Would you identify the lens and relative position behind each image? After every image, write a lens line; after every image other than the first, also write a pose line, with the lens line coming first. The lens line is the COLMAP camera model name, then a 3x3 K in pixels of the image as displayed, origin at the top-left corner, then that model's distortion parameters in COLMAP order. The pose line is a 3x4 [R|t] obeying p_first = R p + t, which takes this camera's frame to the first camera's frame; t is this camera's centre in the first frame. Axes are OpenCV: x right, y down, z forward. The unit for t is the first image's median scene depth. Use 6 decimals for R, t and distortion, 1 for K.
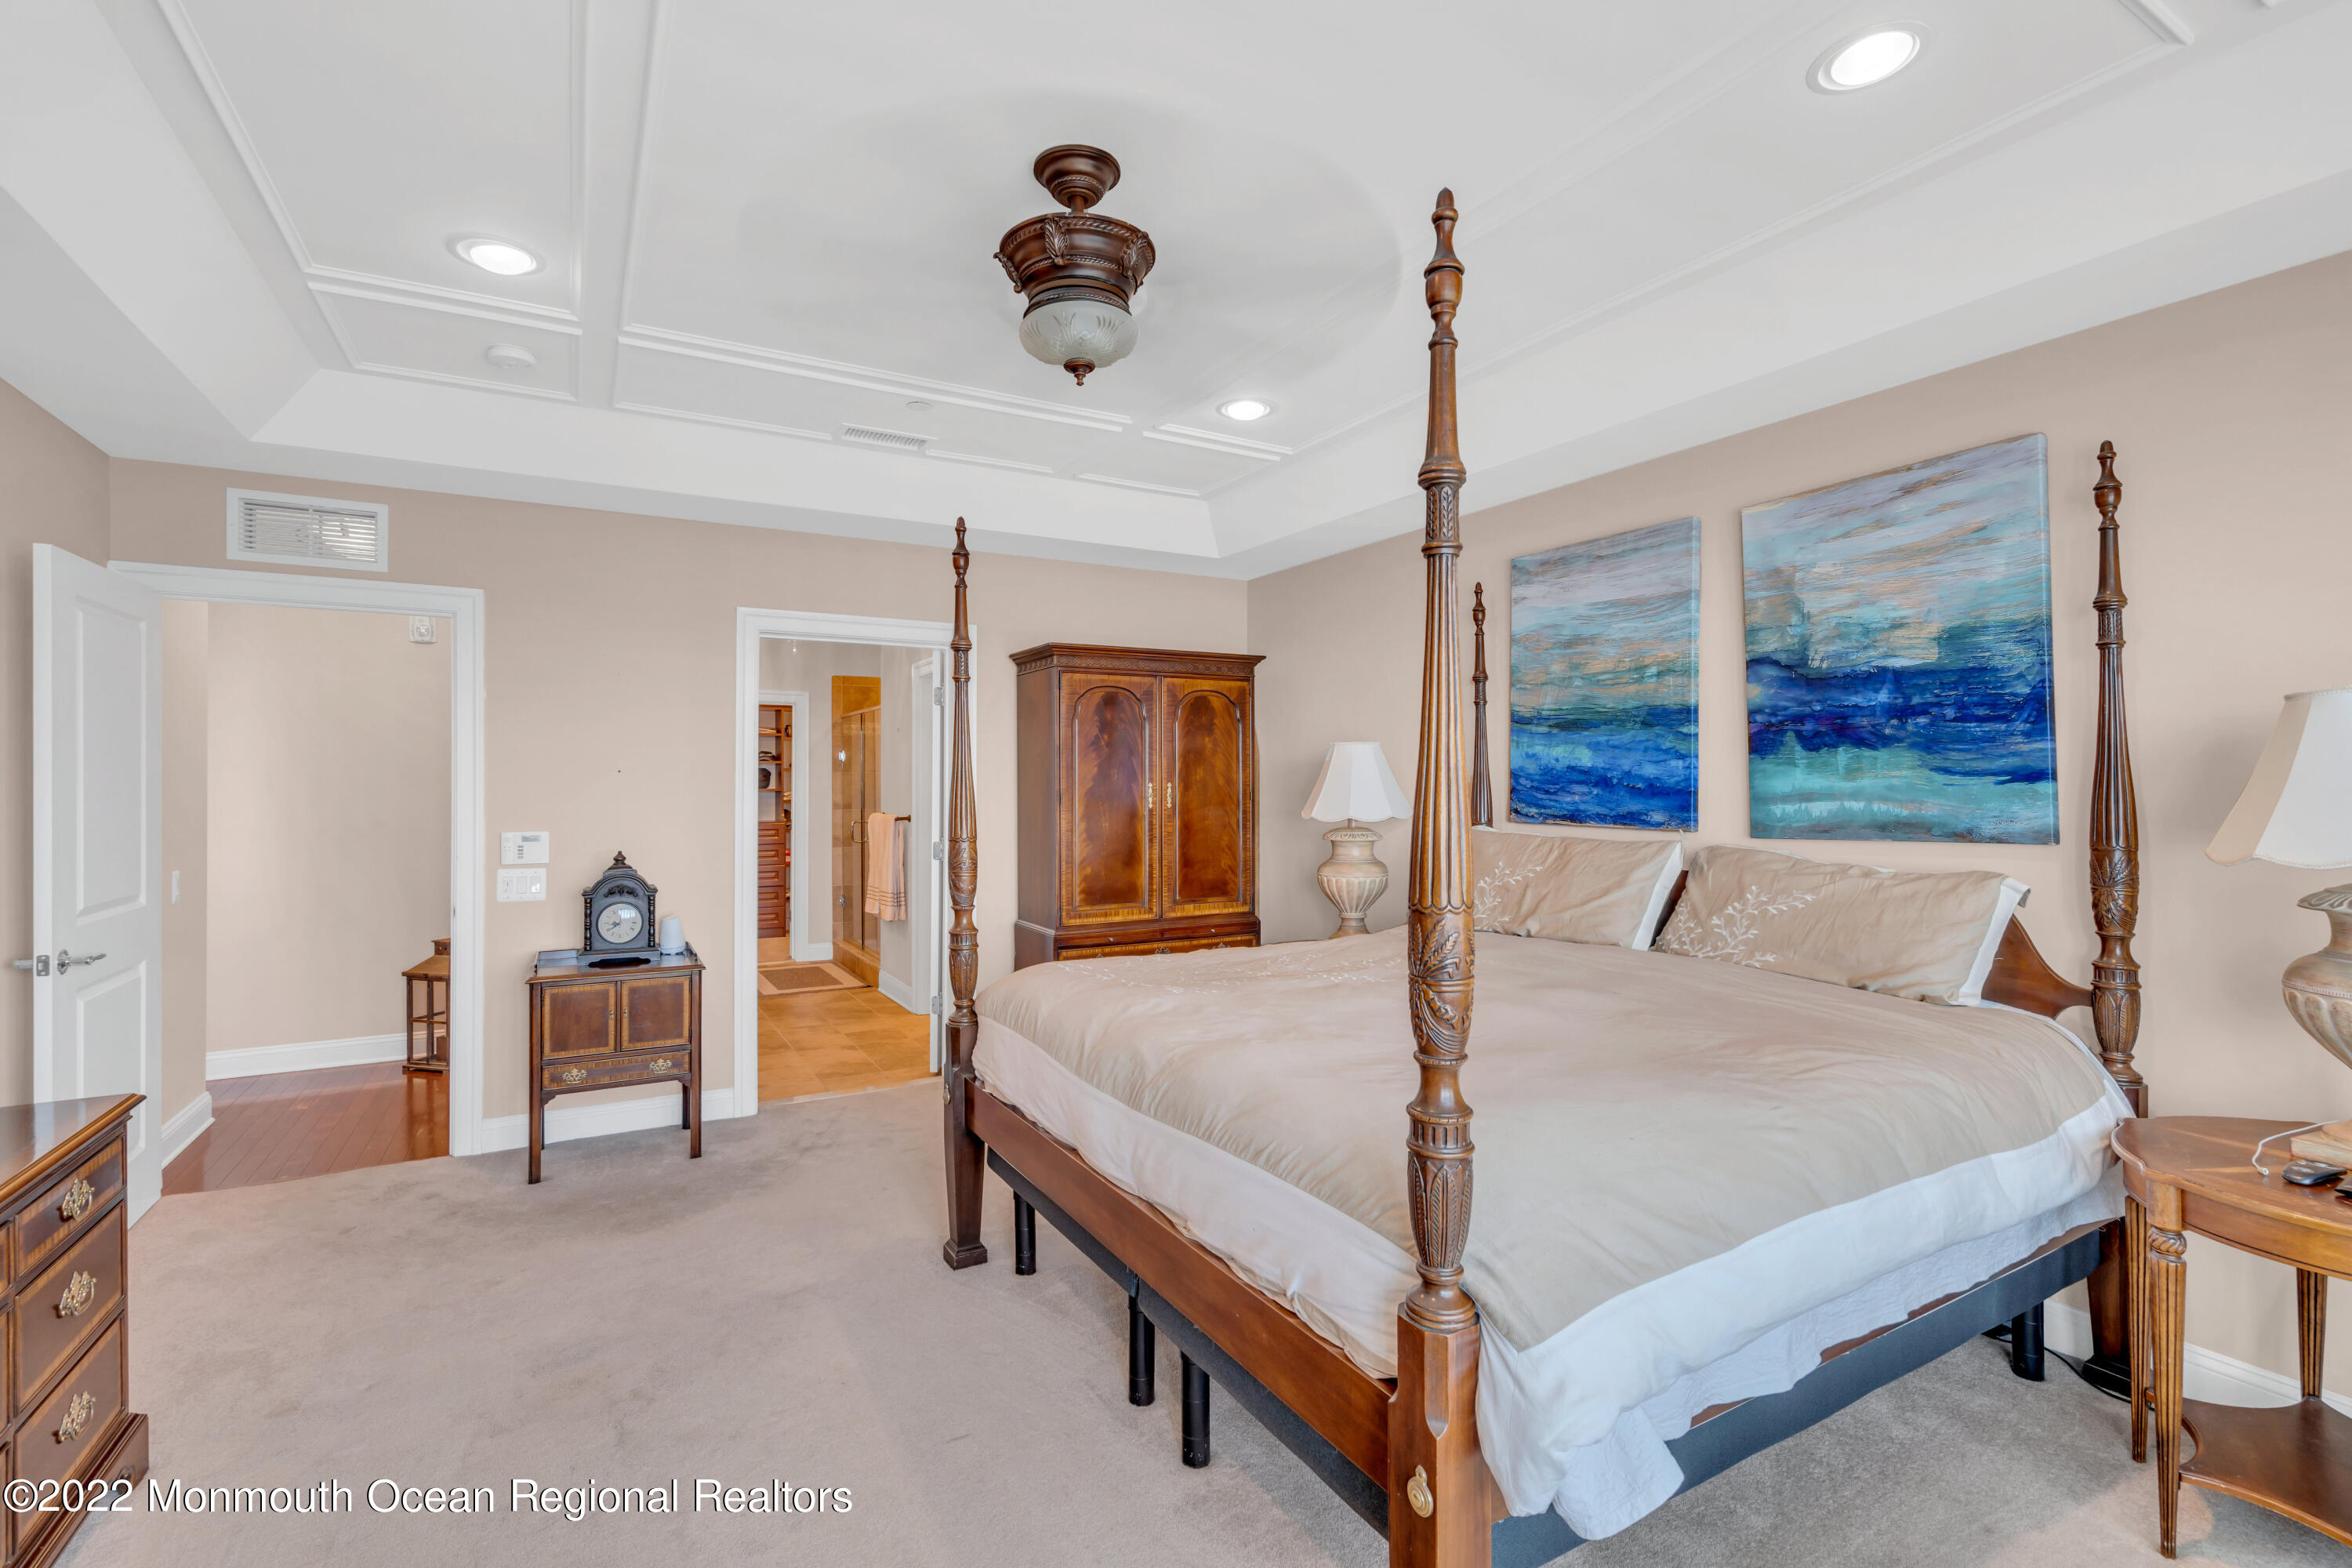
lens RADIAL K [[1065.0, 0, 1185.8], [0, 1065.0, 788.9], [0, 0, 1]] dist [0.000029, 0.000270]
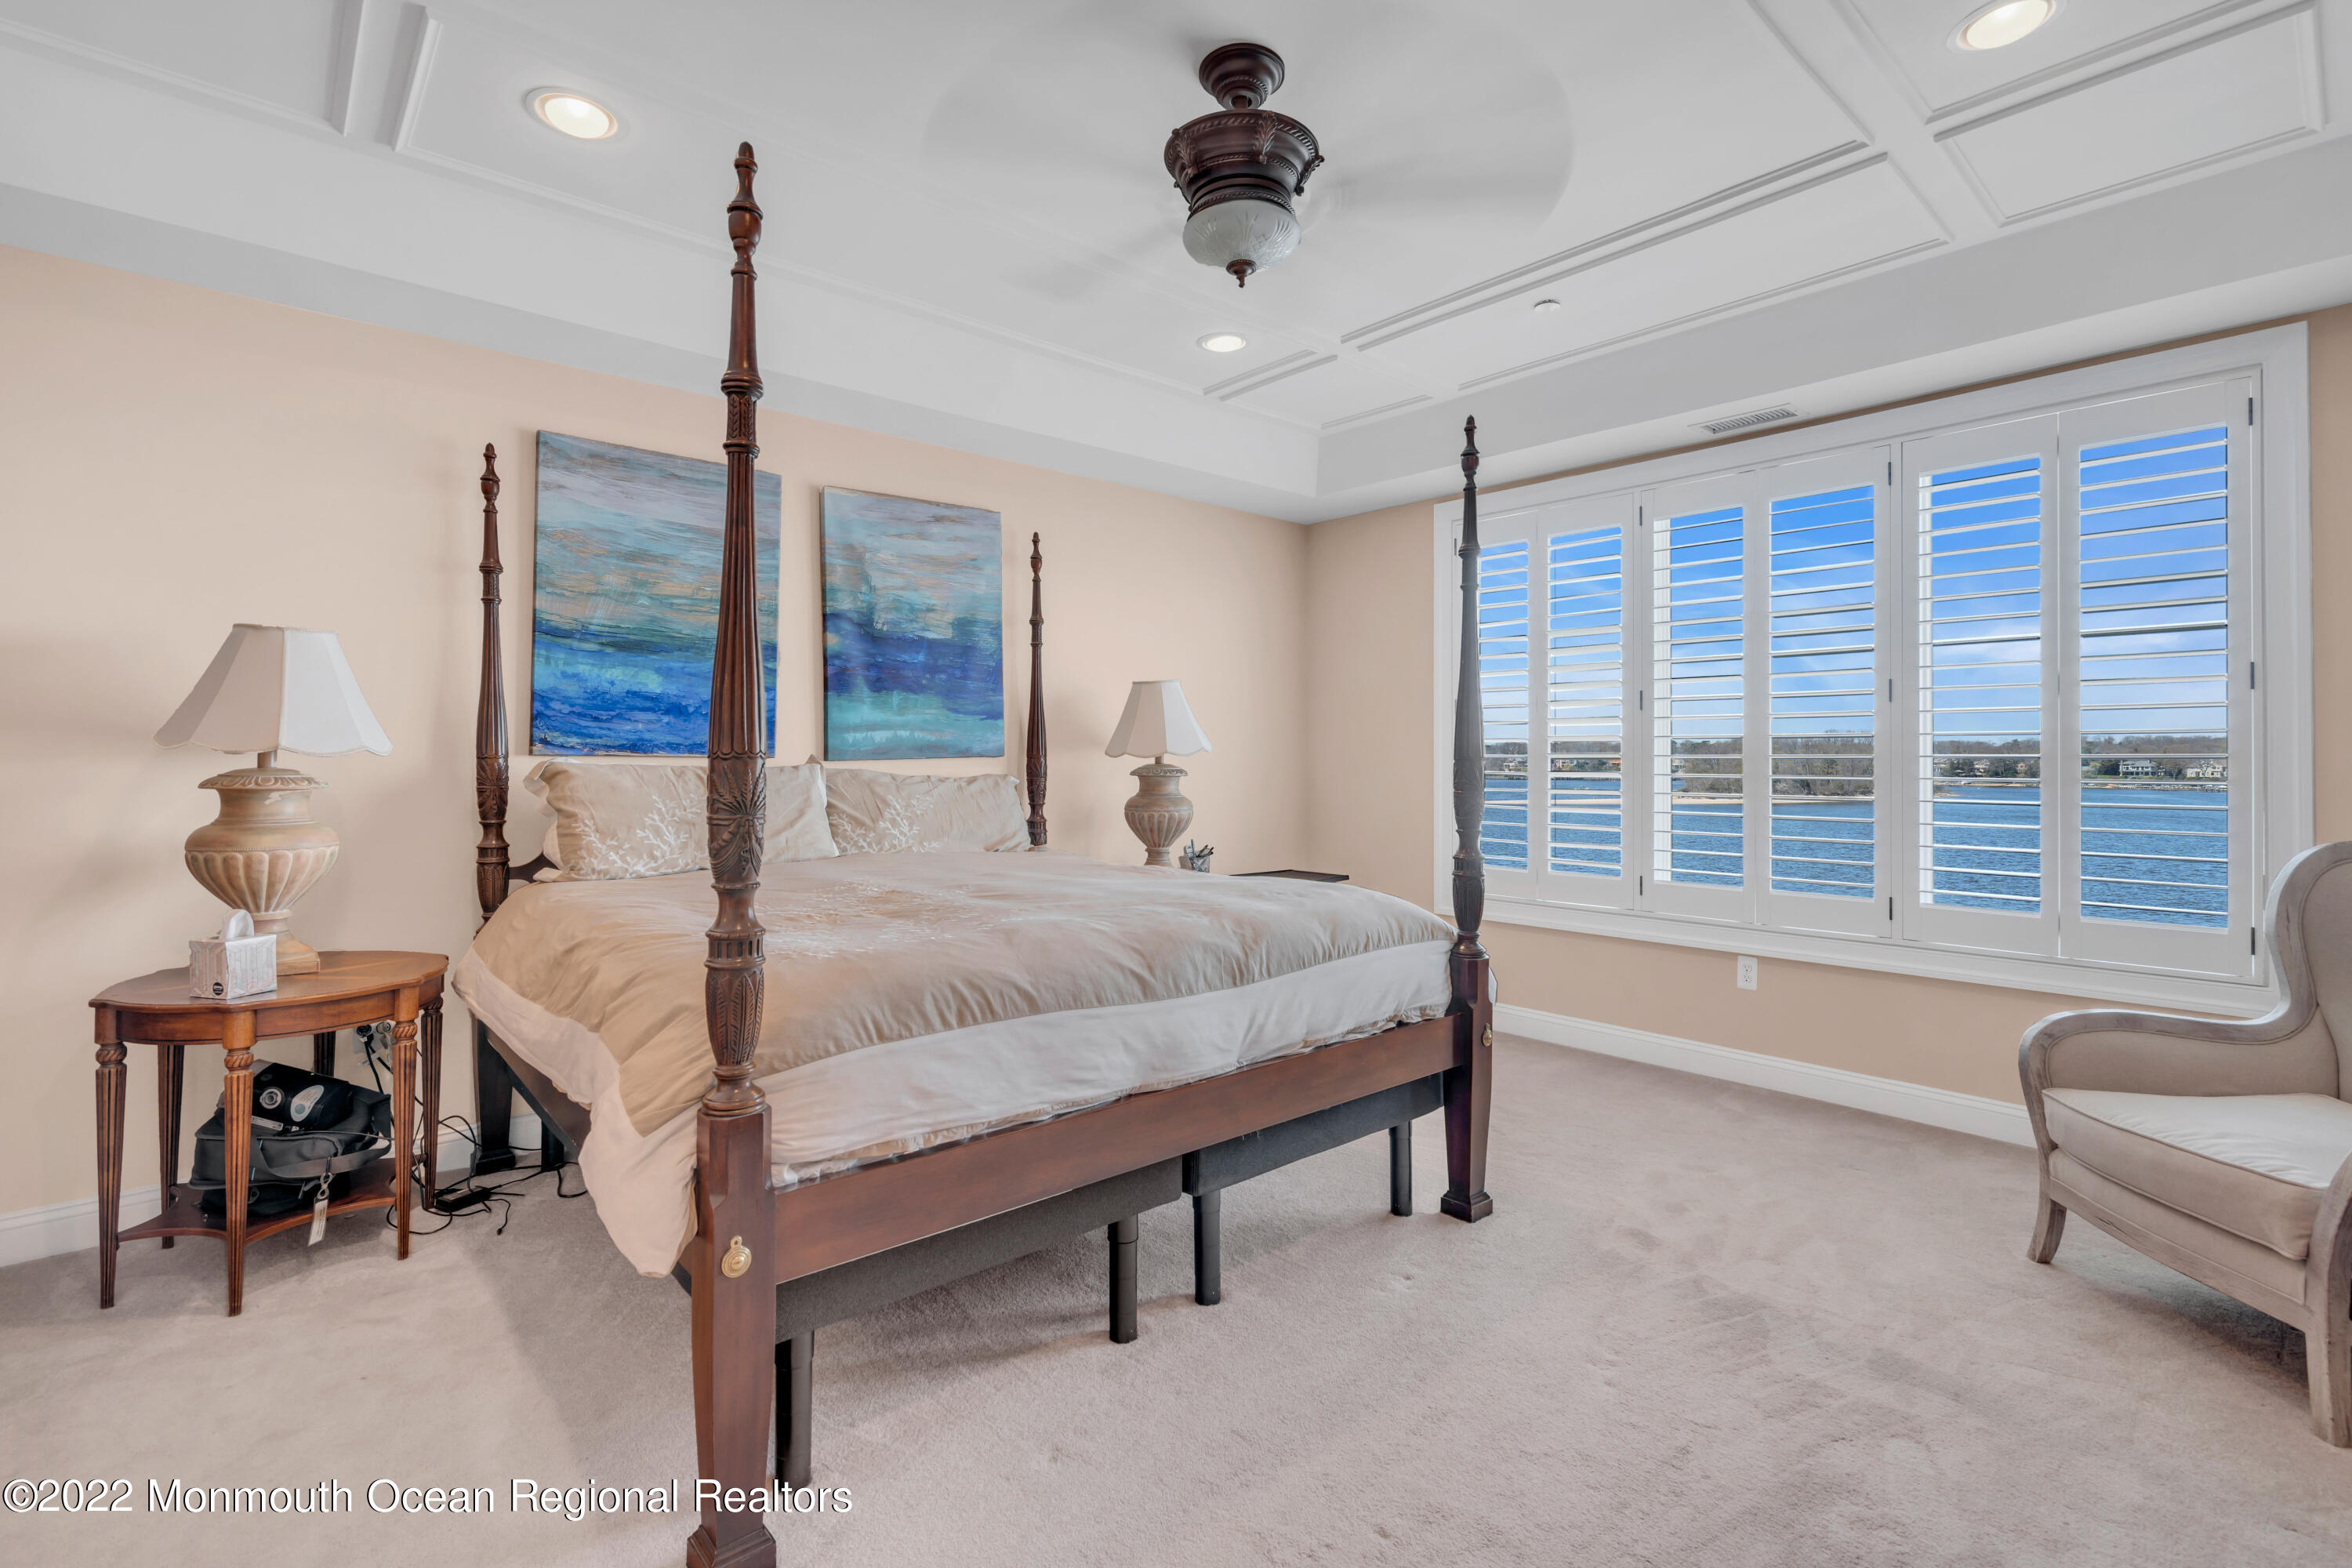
lens RADIAL K [[1075.8, 0, 1181.1], [0, 1075.8, 774.3], [0, 0, 1]] dist [-0.002127, 0.000864]
pose [[-0.196023, -0.009968, 0.980549, -0.766800], [0.008052, 0.999898, 0.011775, 0.051801], [-0.980566, 0.010203, -0.195922, 0.870725]]
